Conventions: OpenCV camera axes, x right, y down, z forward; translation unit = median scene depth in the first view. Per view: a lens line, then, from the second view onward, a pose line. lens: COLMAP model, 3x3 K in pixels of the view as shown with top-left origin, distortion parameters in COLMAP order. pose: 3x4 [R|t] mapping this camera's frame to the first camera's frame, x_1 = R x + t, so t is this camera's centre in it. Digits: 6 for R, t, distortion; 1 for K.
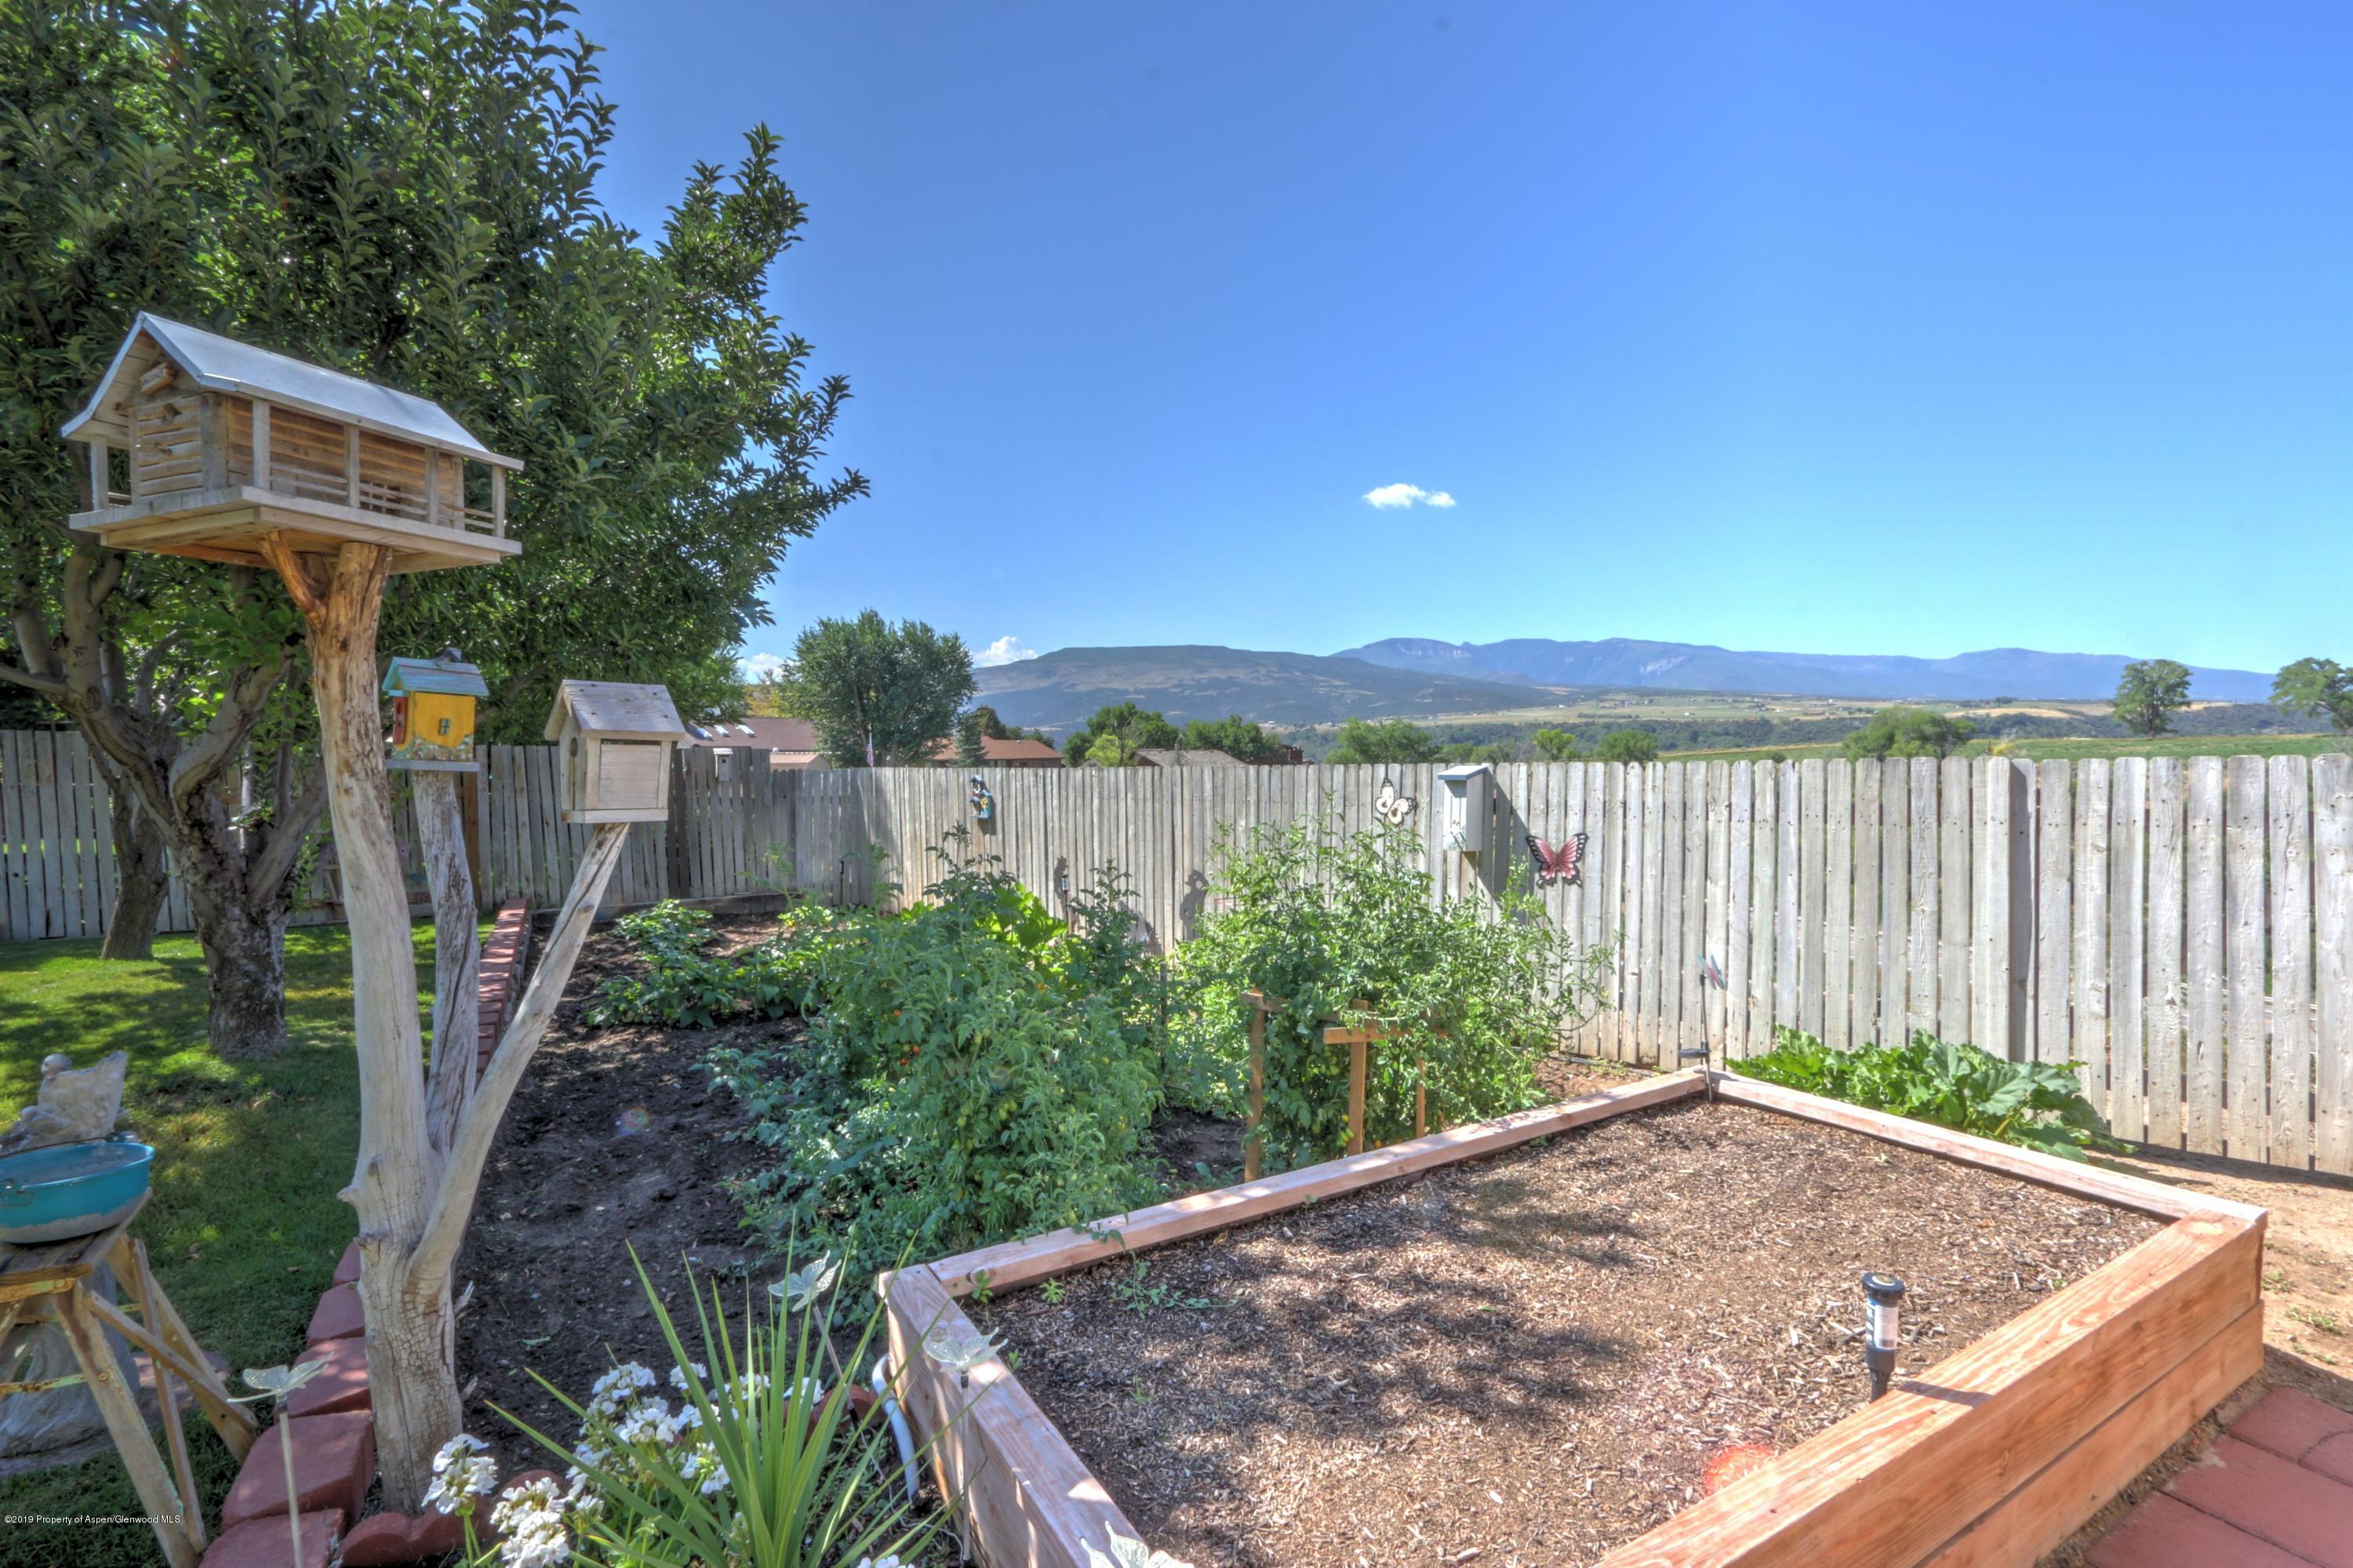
lens RADIAL K [[1082.4, 0, 1168.4], [0, 1082.4, 786.6], [0, 0, 1]] dist [-0.011973, 0.000248]
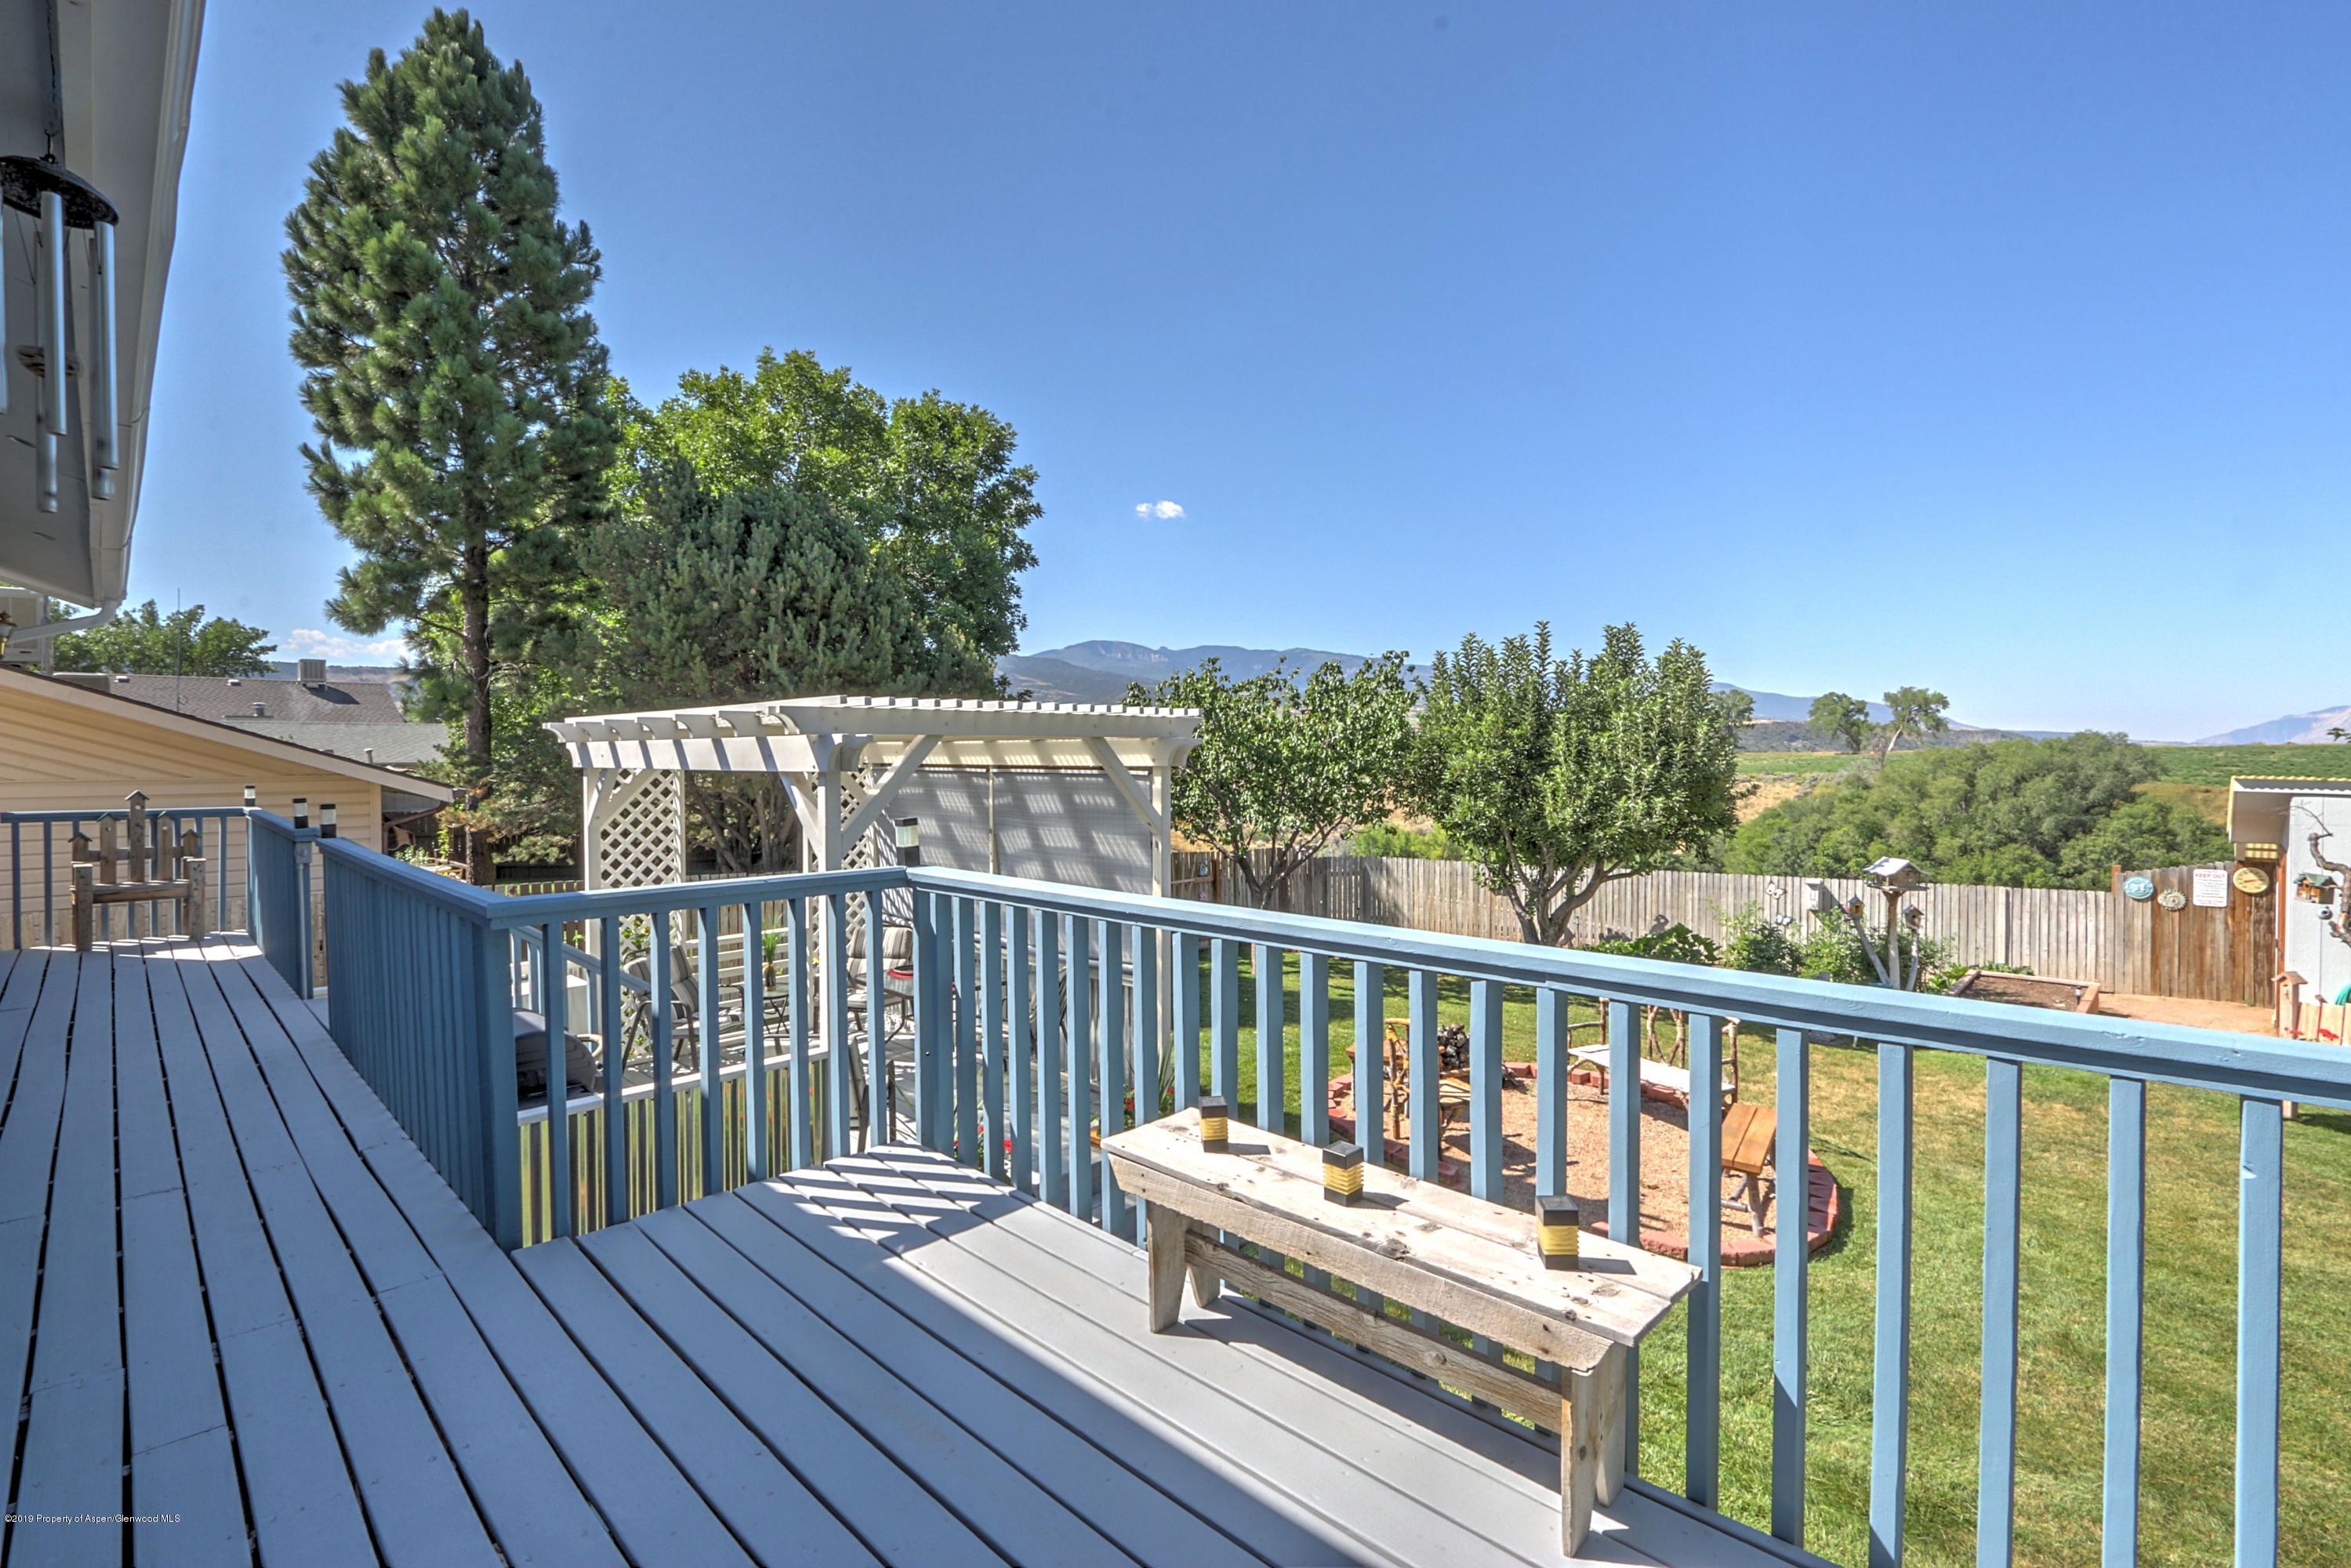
lens RADIAL K [[1081.5, 0, 1168.5], [0, 1081.5, 780.0], [0, 0, 1]] dist [-0.011973, 0.000248]
pose [[0.962573, 0.003320, 0.271003, -2.062674], [-0.001957, 0.999984, -0.005298, -0.254616], [-0.271016, 0.004570, 0.962564, -1.228379]]
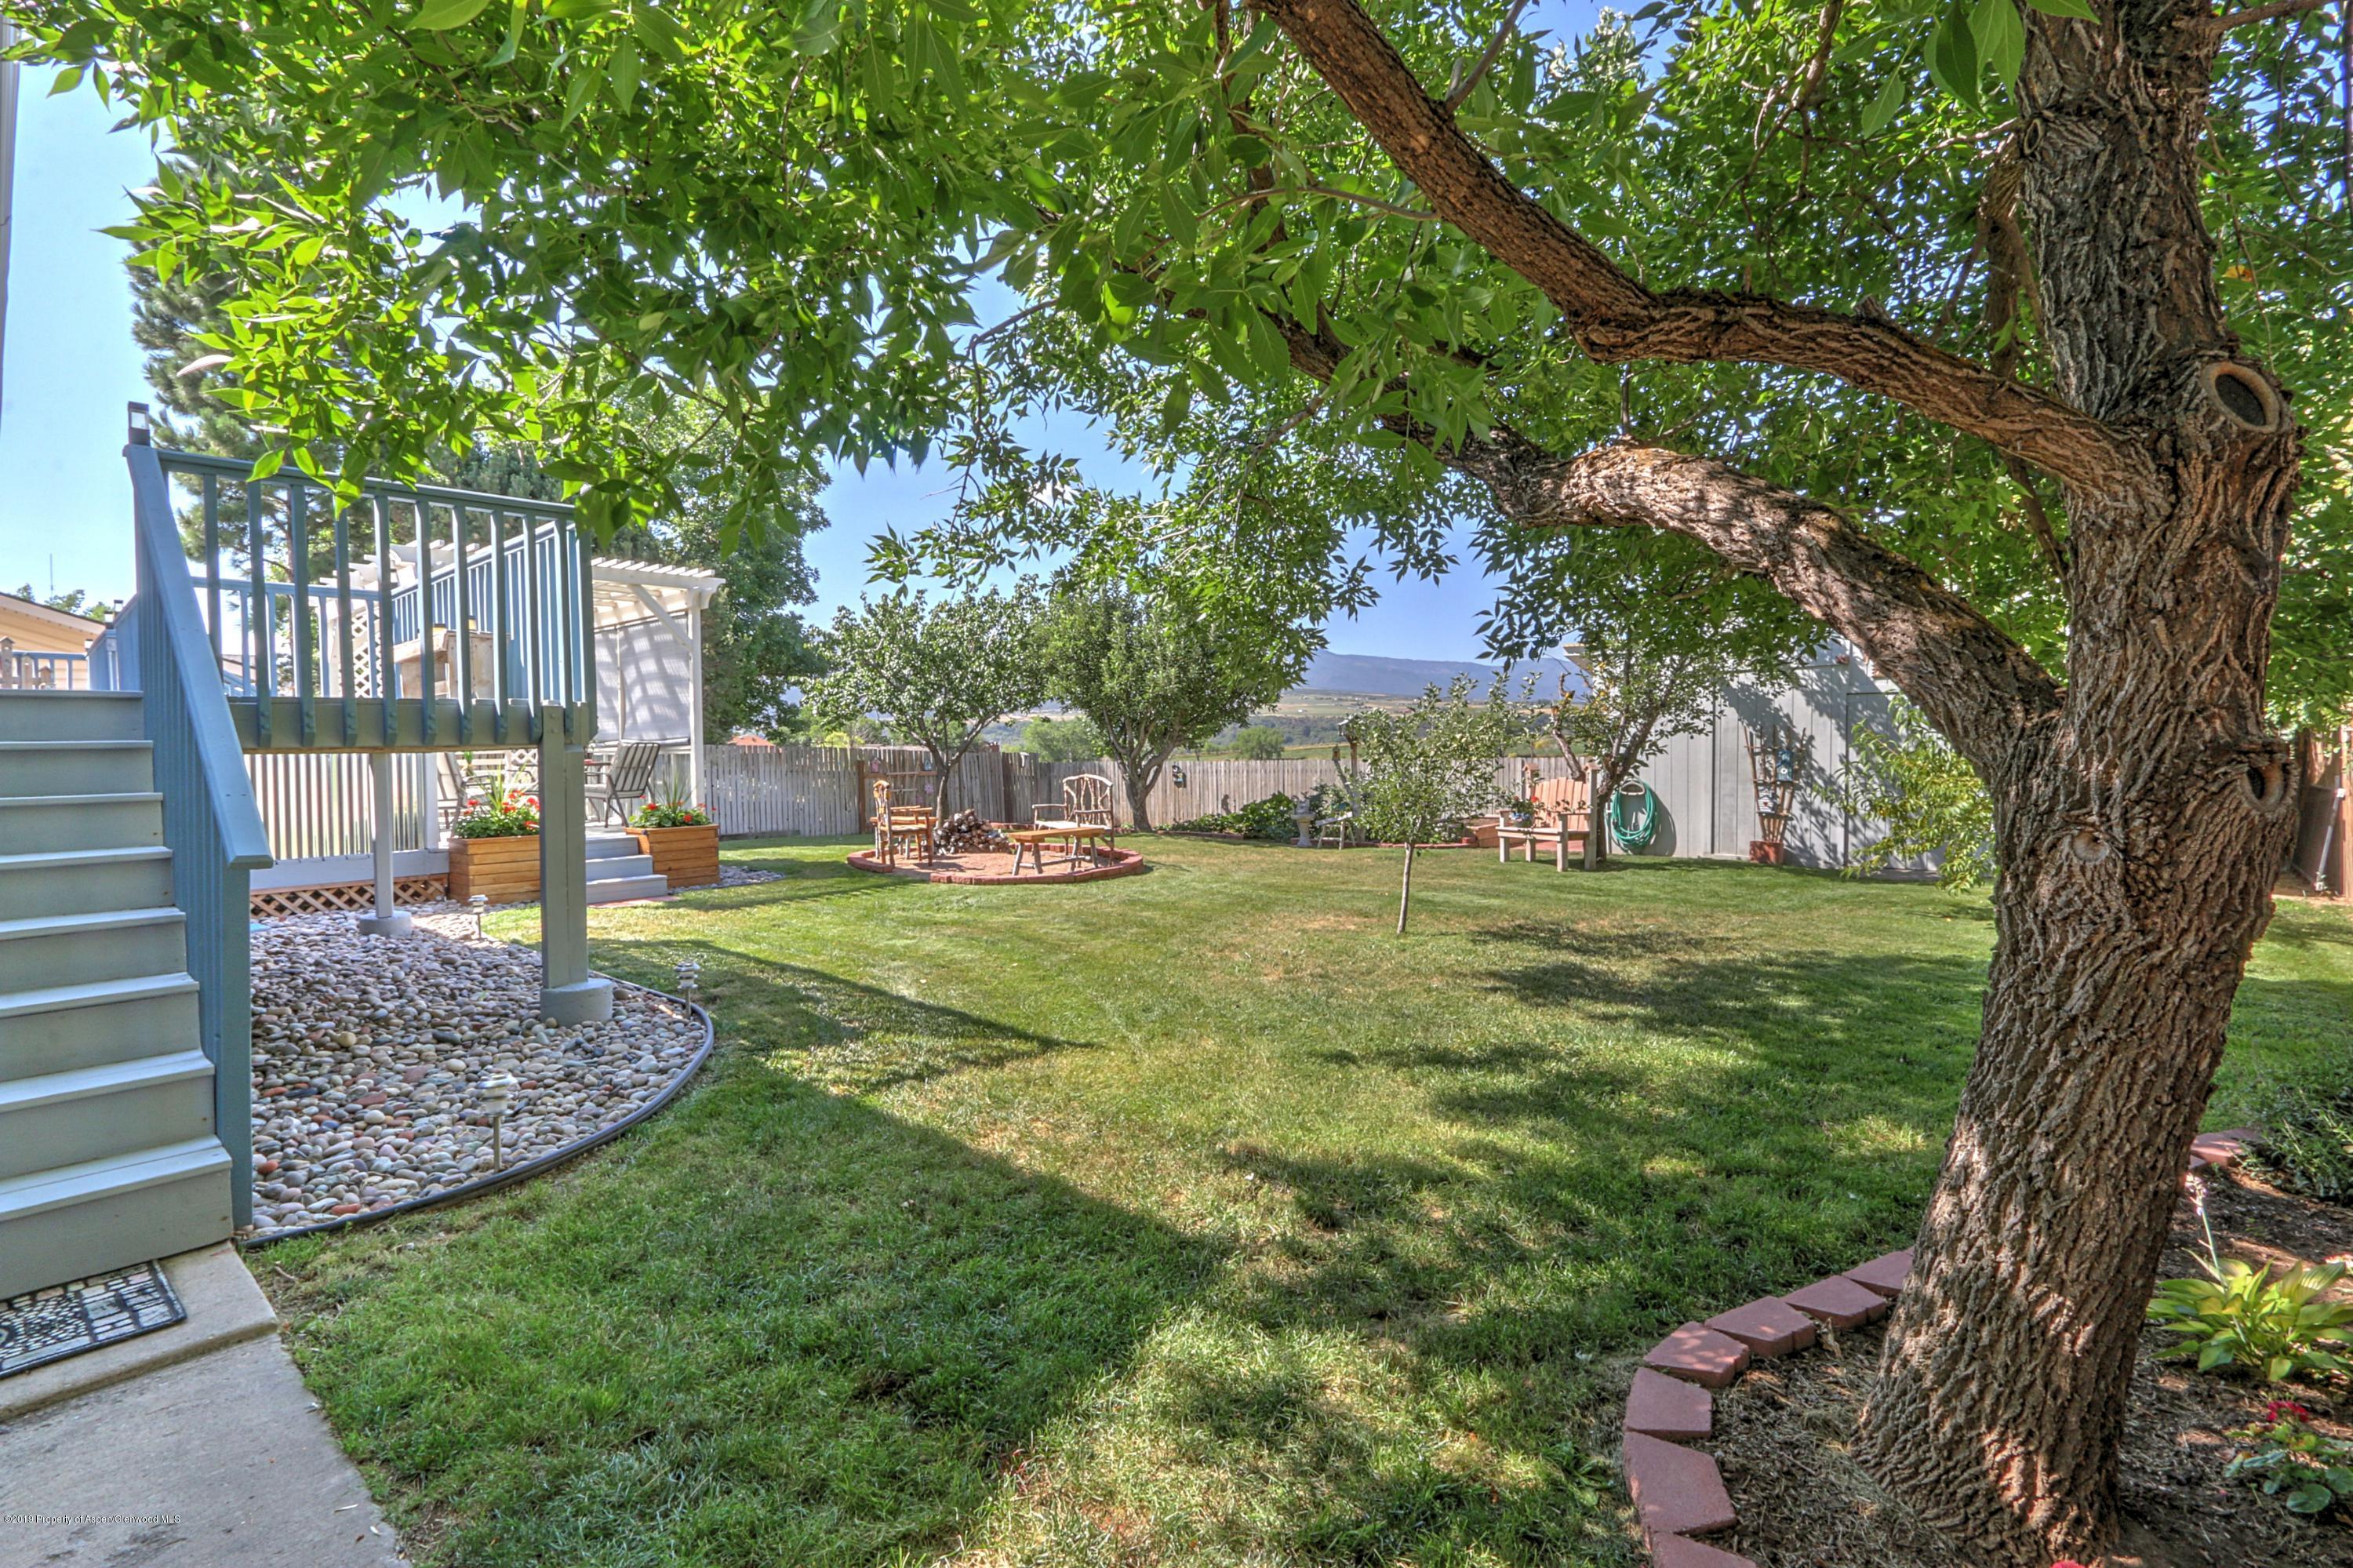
lens RADIAL K [[1082.4, 0, 1171.2], [0, 1082.4, 782.1], [0, 0, 1]] dist [-0.011973, 0.000248]
pose [[0.945660, -0.011568, 0.324951, -1.560332], [0.010922, 0.999933, 0.003814, 0.034183], [-0.324973, -0.000057, 0.945723, -2.136783]]
